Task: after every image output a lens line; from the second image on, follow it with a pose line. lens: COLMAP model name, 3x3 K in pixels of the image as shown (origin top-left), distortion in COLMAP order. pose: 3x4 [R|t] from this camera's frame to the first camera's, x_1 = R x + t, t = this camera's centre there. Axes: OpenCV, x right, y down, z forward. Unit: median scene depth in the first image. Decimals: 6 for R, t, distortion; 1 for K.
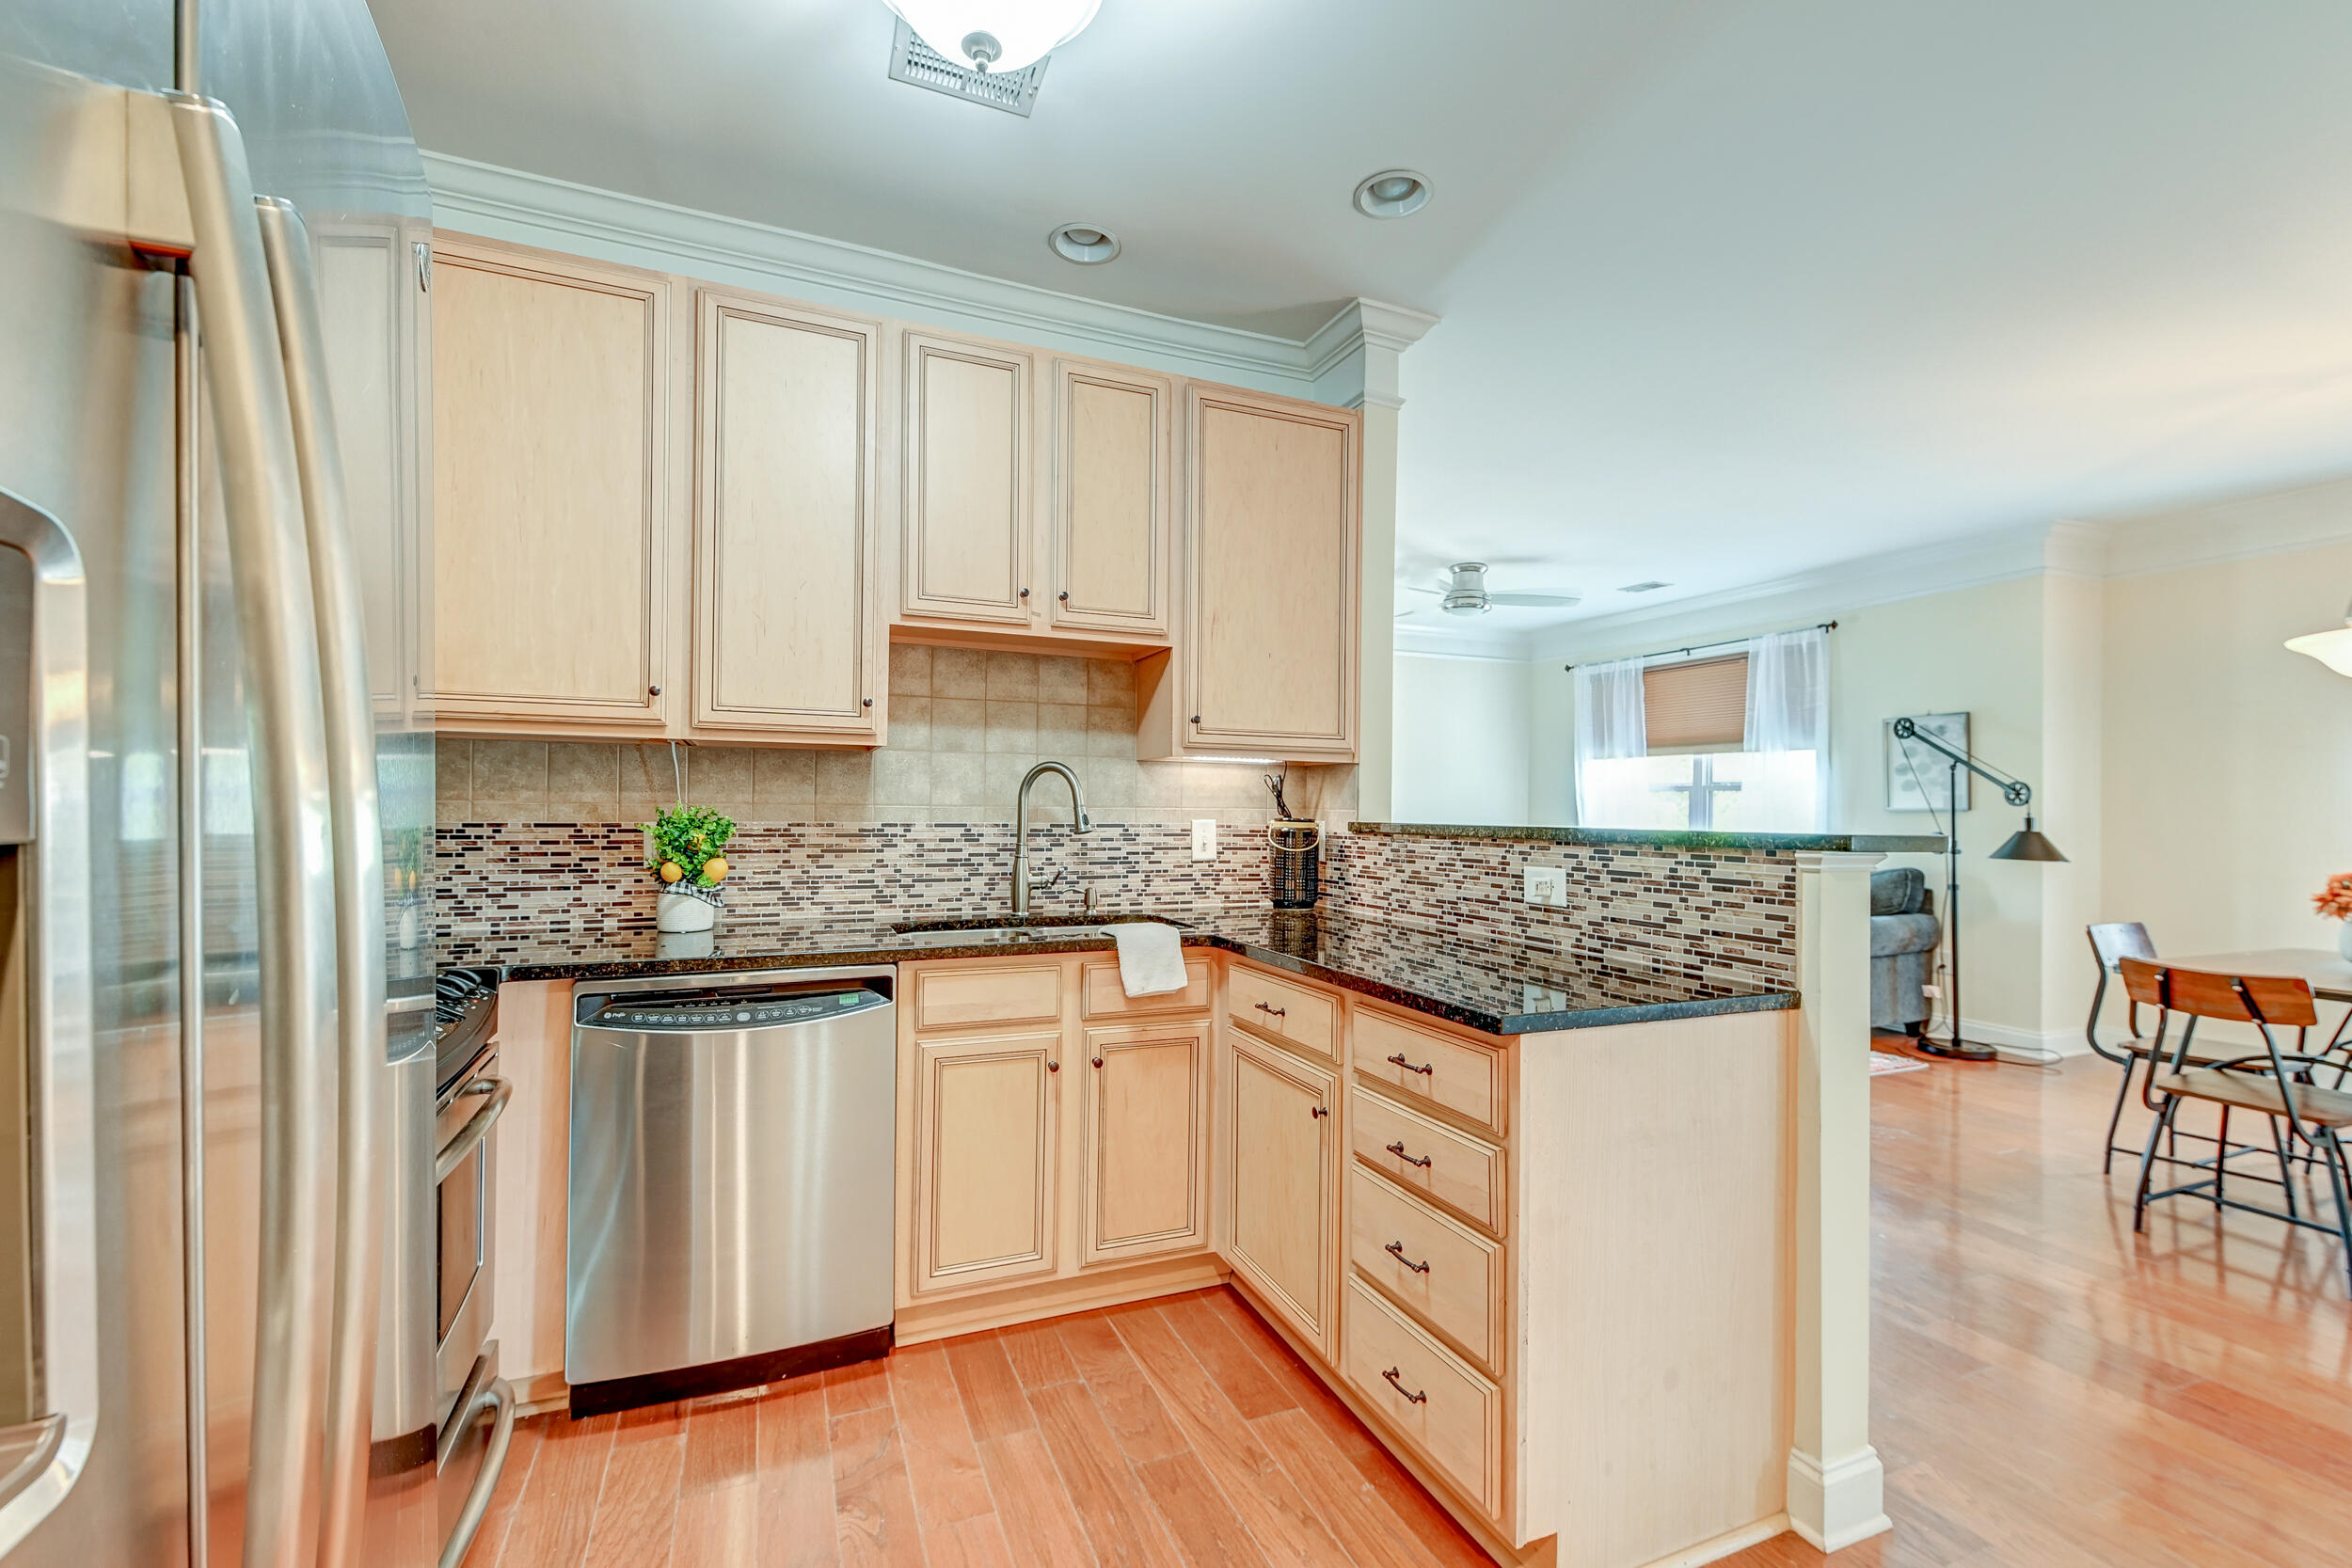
lens RADIAL K [[989.2, 0, 1181.4], [0, 989.2, 798.4], [0, 0, 1]] dist [0.018513, -0.008647]
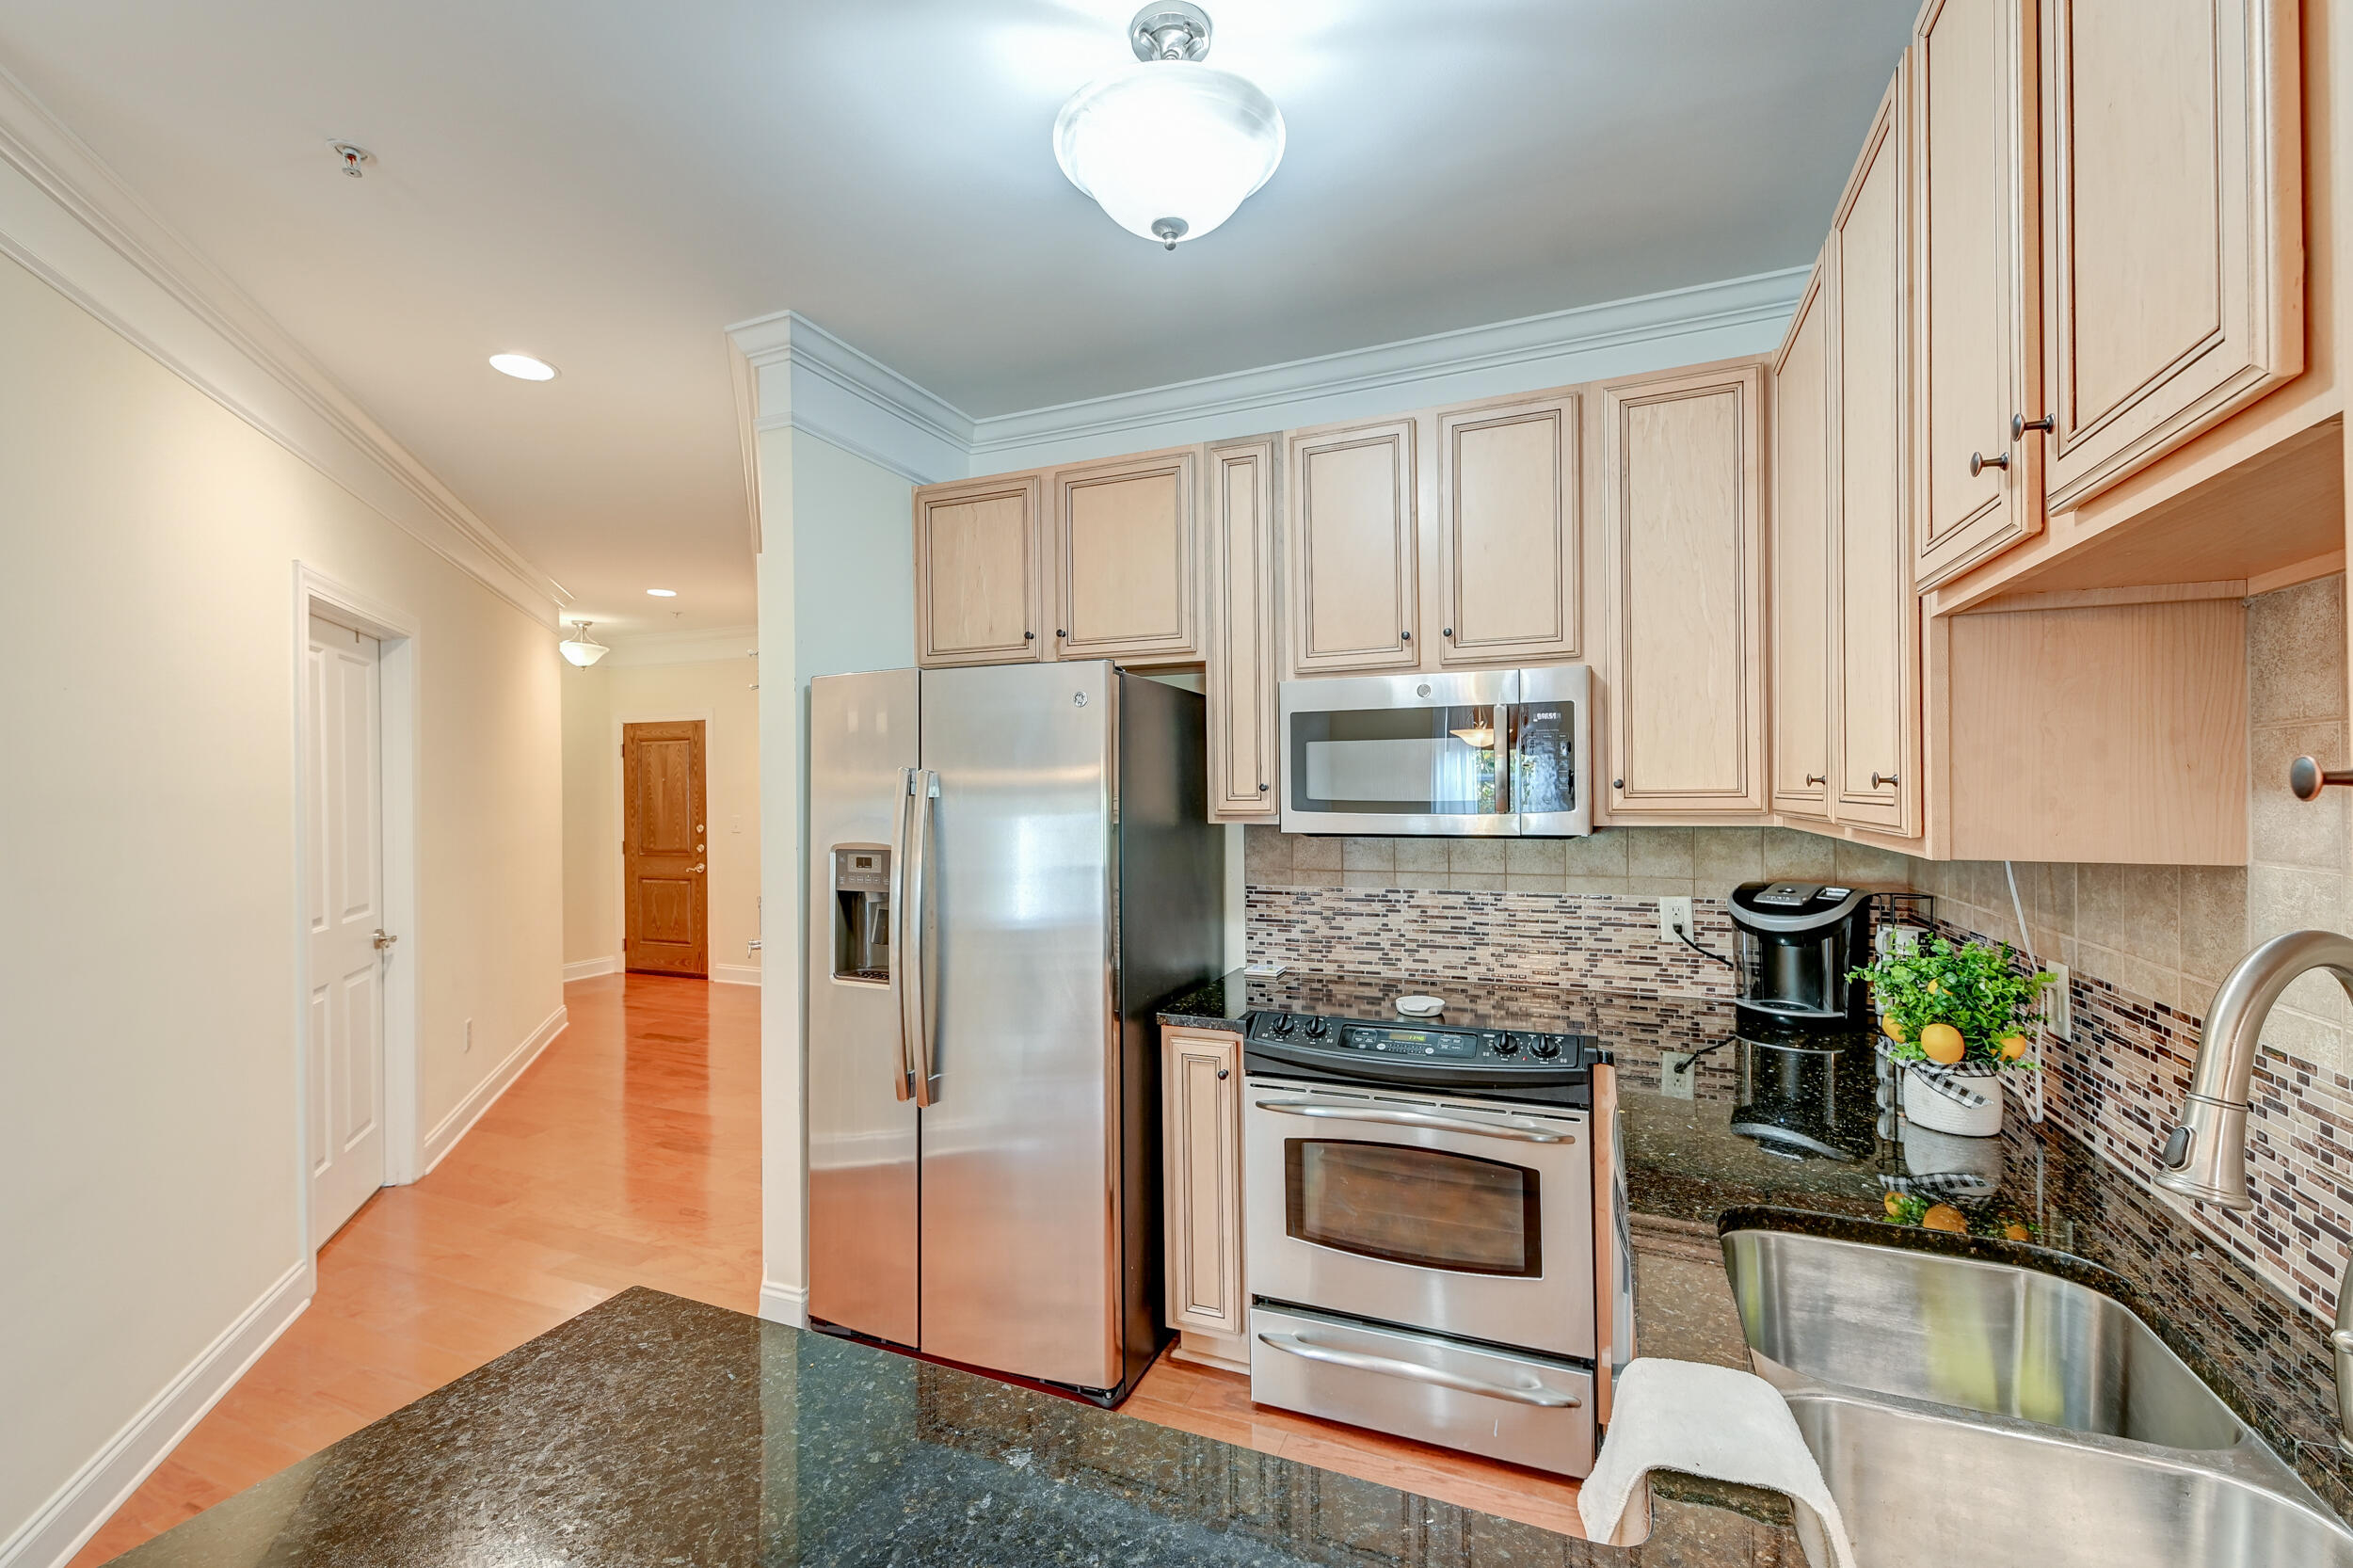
lens RADIAL K [[989.7, 0, 1177.1], [0, 989.7, 778.0], [0, 0, 1]] dist [0.018513, -0.008647]
pose [[-0.713170, -0.008774, -0.700936, 0.285470], [0.009661, 0.999704, -0.022342, -0.074811], [0.700924, -0.022705, -0.712874, 0.928173]]
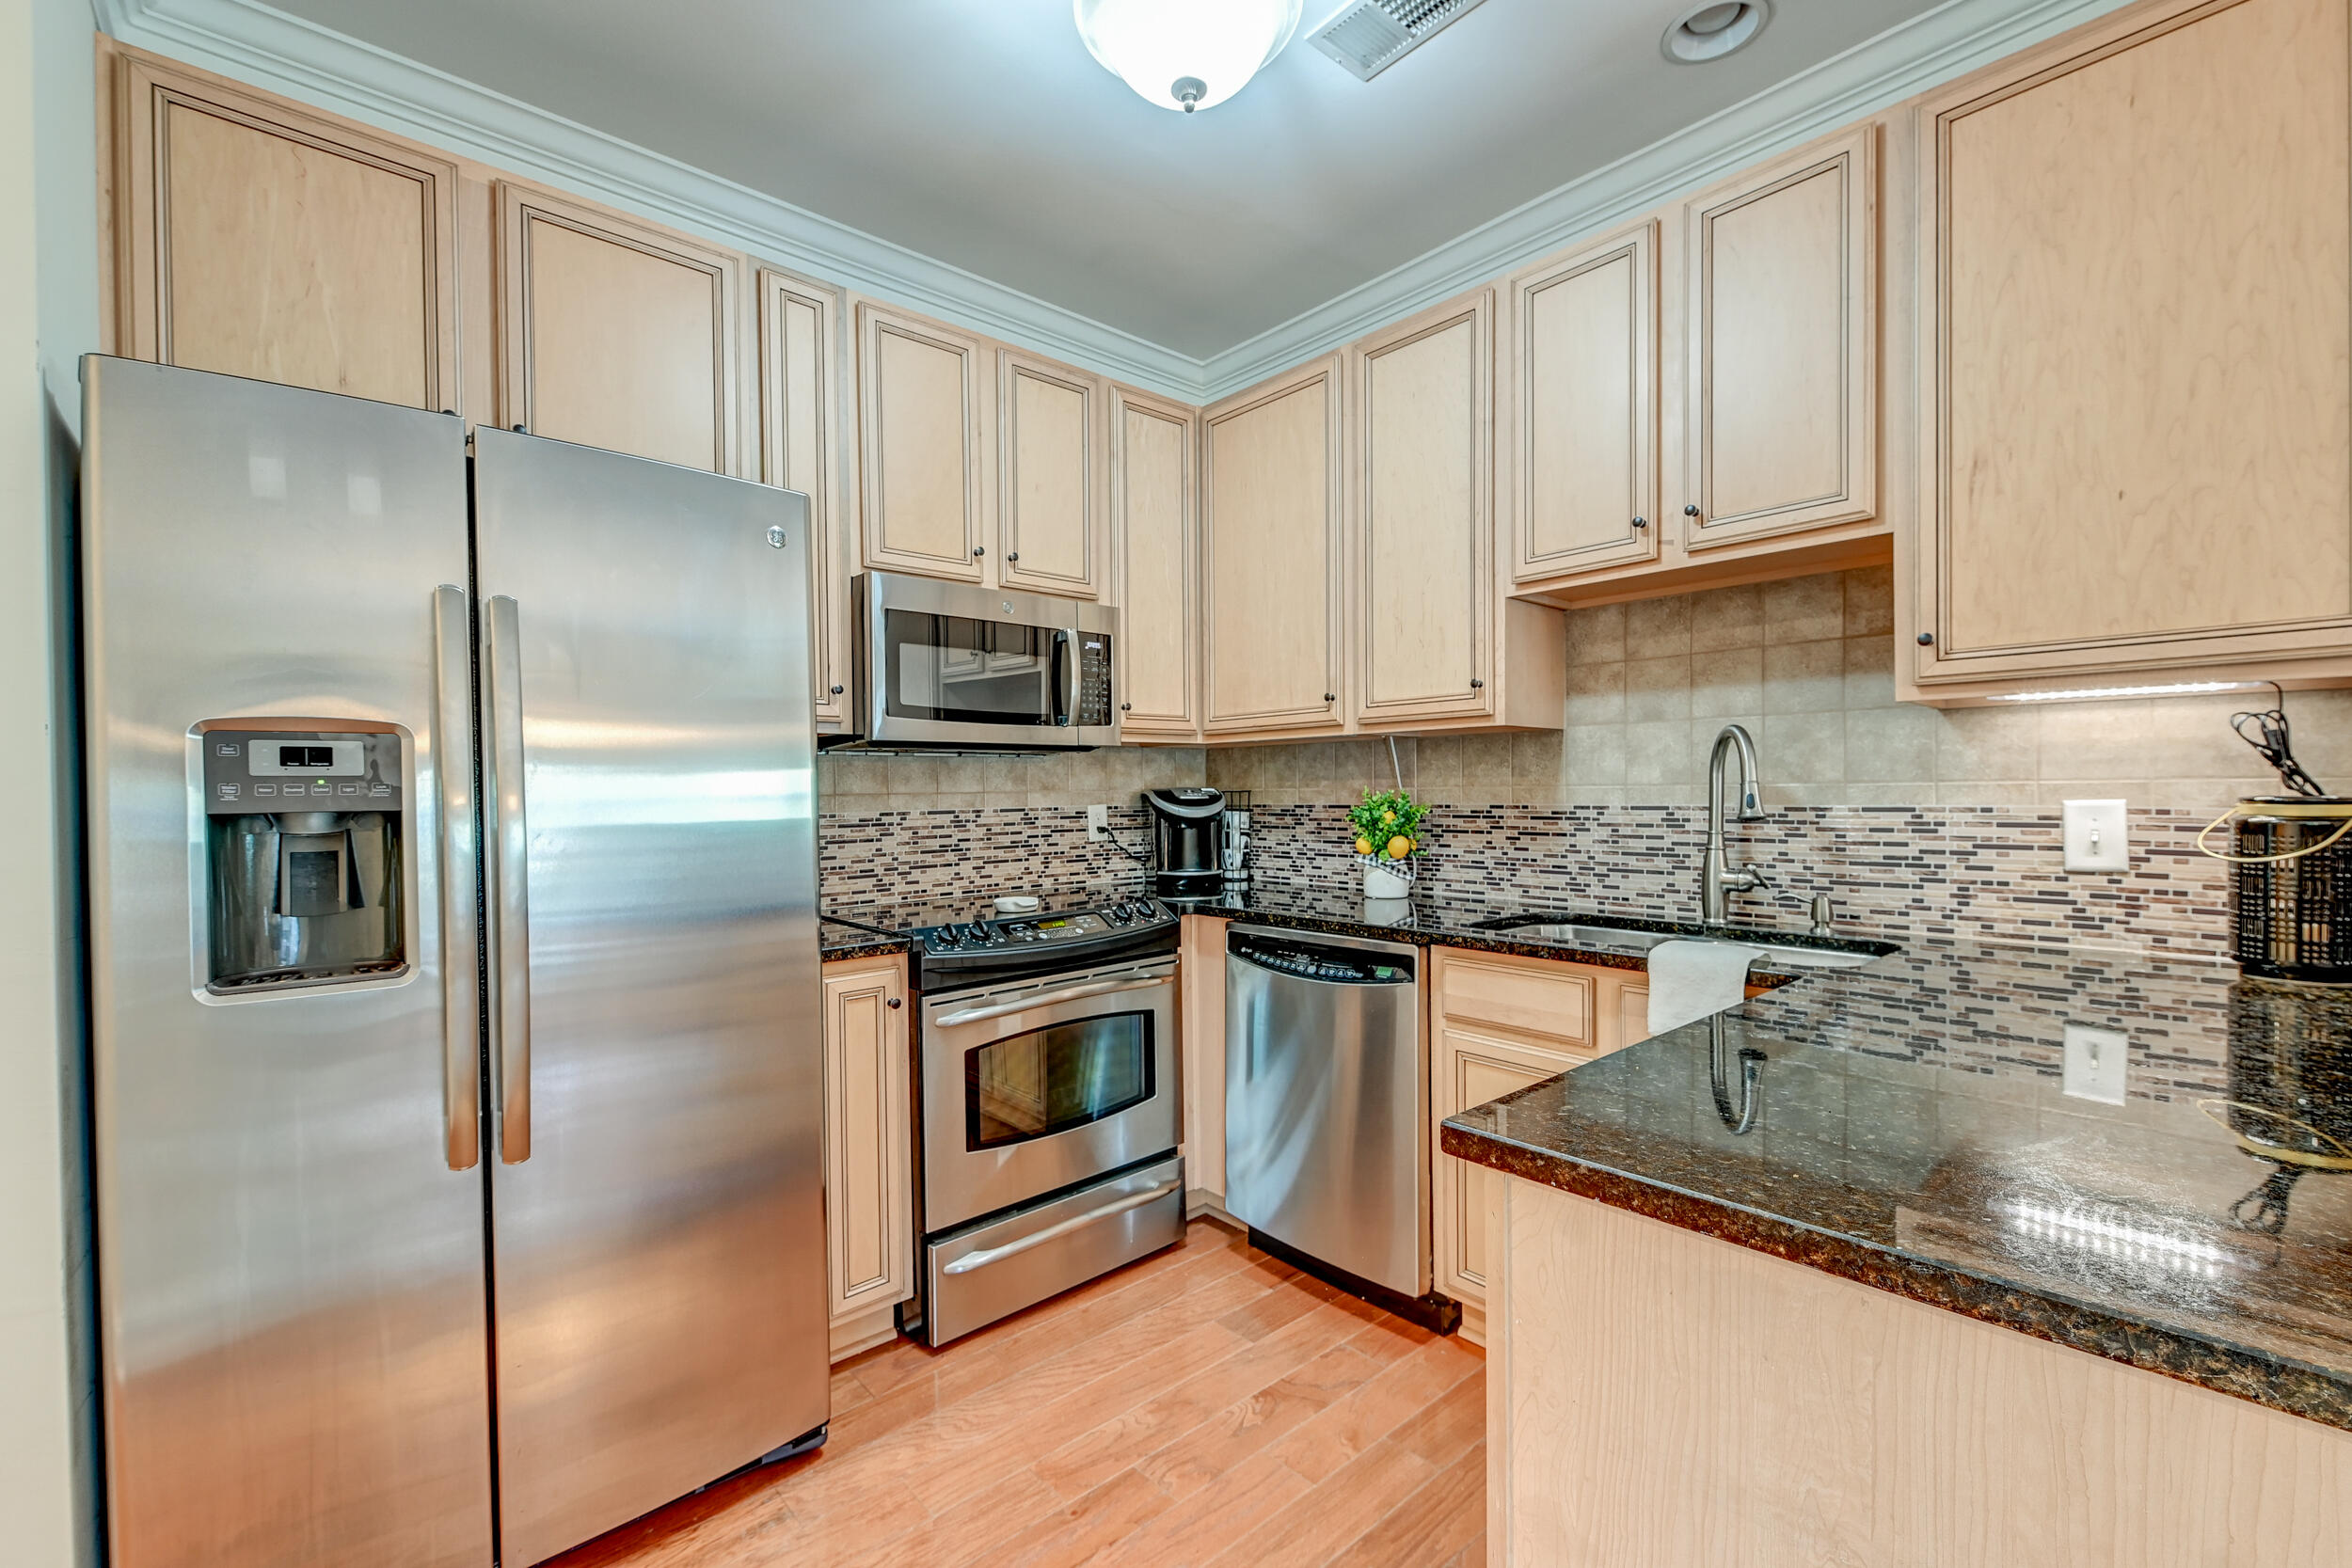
lens RADIAL K [[989.2, 0, 1169.2], [0, 989.2, 795.2], [0, 0, 1]] dist [0.018513, -0.008647]
pose [[0.324082, -0.008384, -0.945992, 0.429354], [0.023317, 0.999728, -0.000872, 0.007057], [0.945742, -0.021775, 0.324189, 0.321101]]
